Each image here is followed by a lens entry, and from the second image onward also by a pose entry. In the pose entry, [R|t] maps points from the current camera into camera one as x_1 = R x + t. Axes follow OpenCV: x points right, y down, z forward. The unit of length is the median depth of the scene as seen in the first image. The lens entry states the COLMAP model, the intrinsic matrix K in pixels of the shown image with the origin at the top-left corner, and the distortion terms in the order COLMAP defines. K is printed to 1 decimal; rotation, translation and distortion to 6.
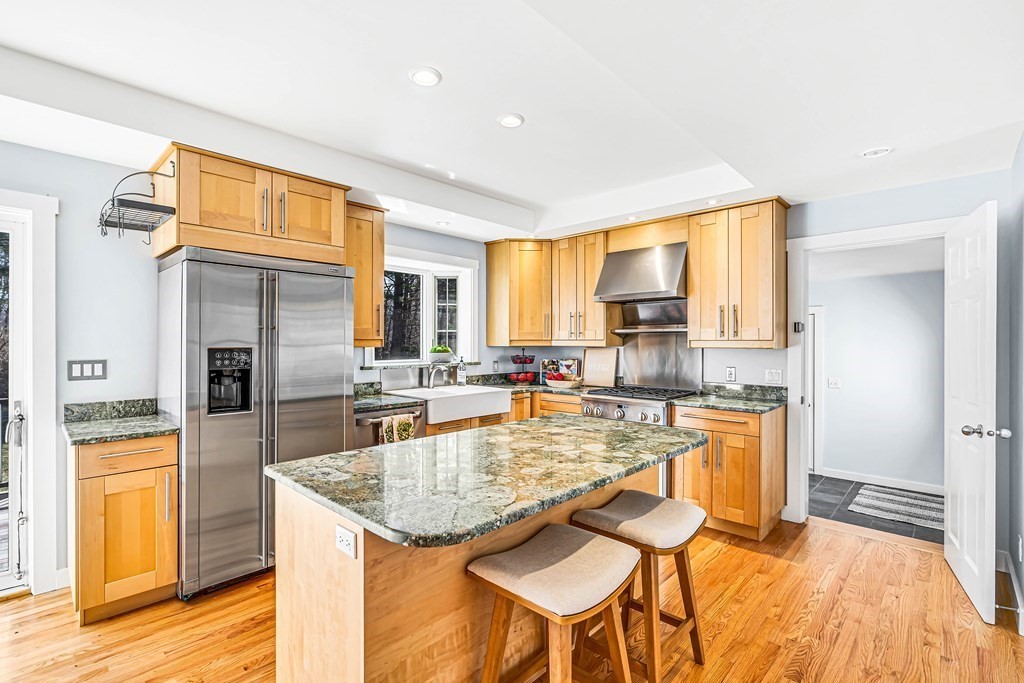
lens RADIAL K [[467.5, 0, 507.4], [0, 467.5, 341.4], [0, 0, 1]] dist [-0.004936, -0.000254]
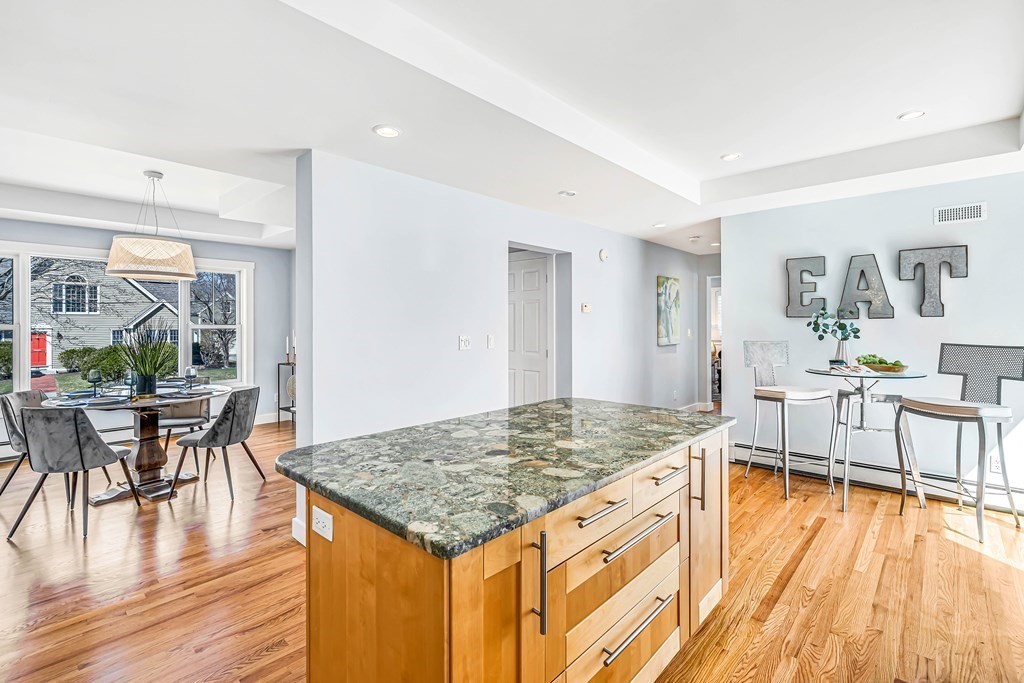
lens RADIAL K [[467.5, 0, 507.4], [0, 467.5, 341.4], [0, 0, 1]] dist [-0.004936, -0.000254]
pose [[-0.999865, 0.000101, -0.016431, 0.053175], [-0.000528, 0.999267, 0.038288, 0.001702], [0.016423, 0.038292, -0.999132, 0.890589]]
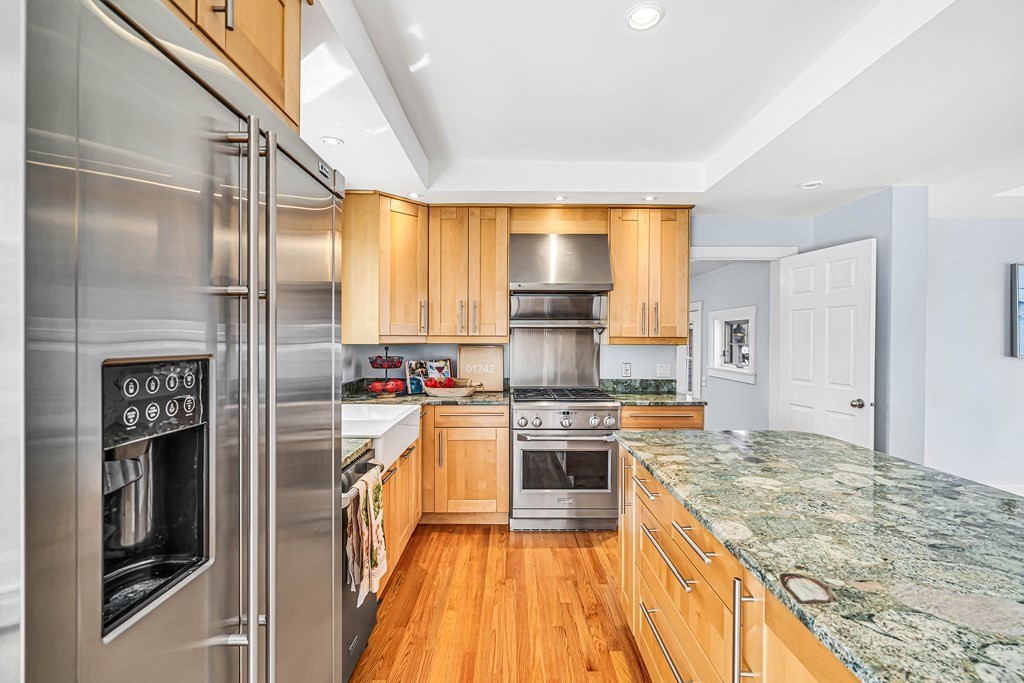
lens RADIAL K [[467.5, 0, 507.4], [0, 467.5, 341.4], [0, 0, 1]] dist [-0.004936, -0.000254]
pose [[0.721165, -0.002513, 0.692759, -0.365257], [-0.002966, 0.999973, 0.006715, 0.000924], [-0.692757, -0.006897, 0.721138, 0.378936]]
